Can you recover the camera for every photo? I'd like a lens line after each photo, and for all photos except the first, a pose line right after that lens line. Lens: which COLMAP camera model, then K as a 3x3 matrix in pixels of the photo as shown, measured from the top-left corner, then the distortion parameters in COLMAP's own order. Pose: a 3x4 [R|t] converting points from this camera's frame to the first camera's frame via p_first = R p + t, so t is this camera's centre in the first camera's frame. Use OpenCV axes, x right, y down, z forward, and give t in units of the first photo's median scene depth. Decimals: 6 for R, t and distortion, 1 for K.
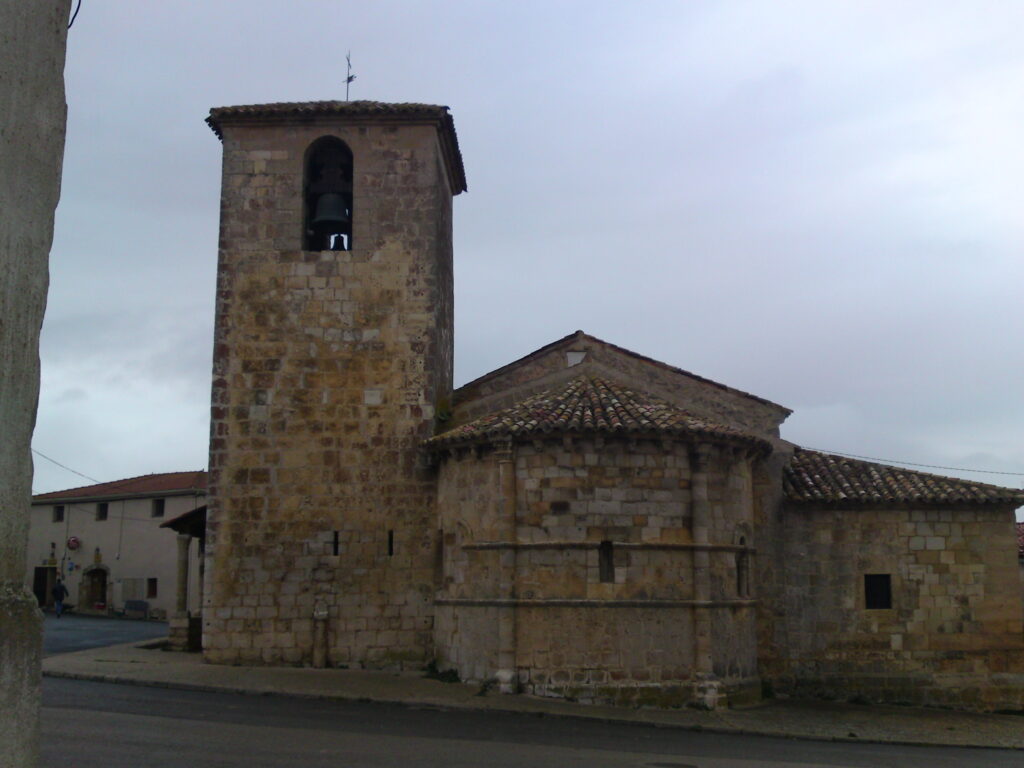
lens RADIAL K [[1157.1, 0, 512.0], [0, 1157.1, 384.0], [0, 0, 1]] dist [0.203502, -0.738907]
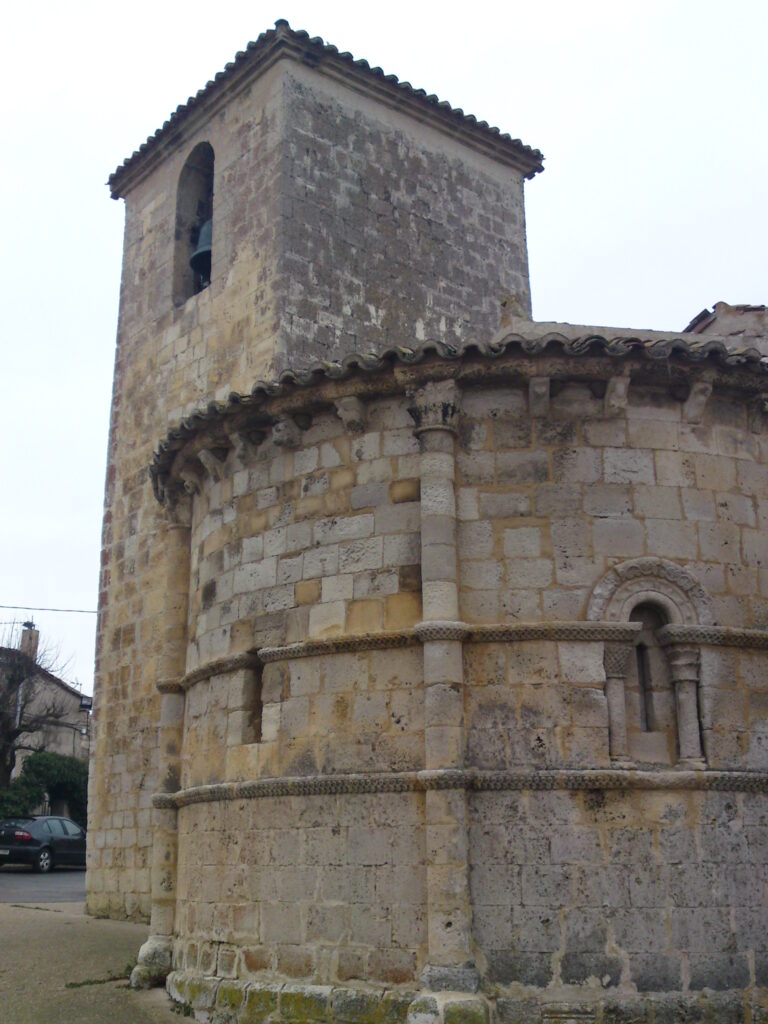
lens RADIAL K [[1157.1, 0, 384.0], [0, 1157.1, 512.0], [0, 0, 1]] dist [0.203502, -0.738907]
pose [[0.662438, -0.218446, -0.716559, 0.442920], [0.132360, 0.975620, -0.175060, 0.167082], [0.737331, 0.021122, 0.675202, 0.725813]]
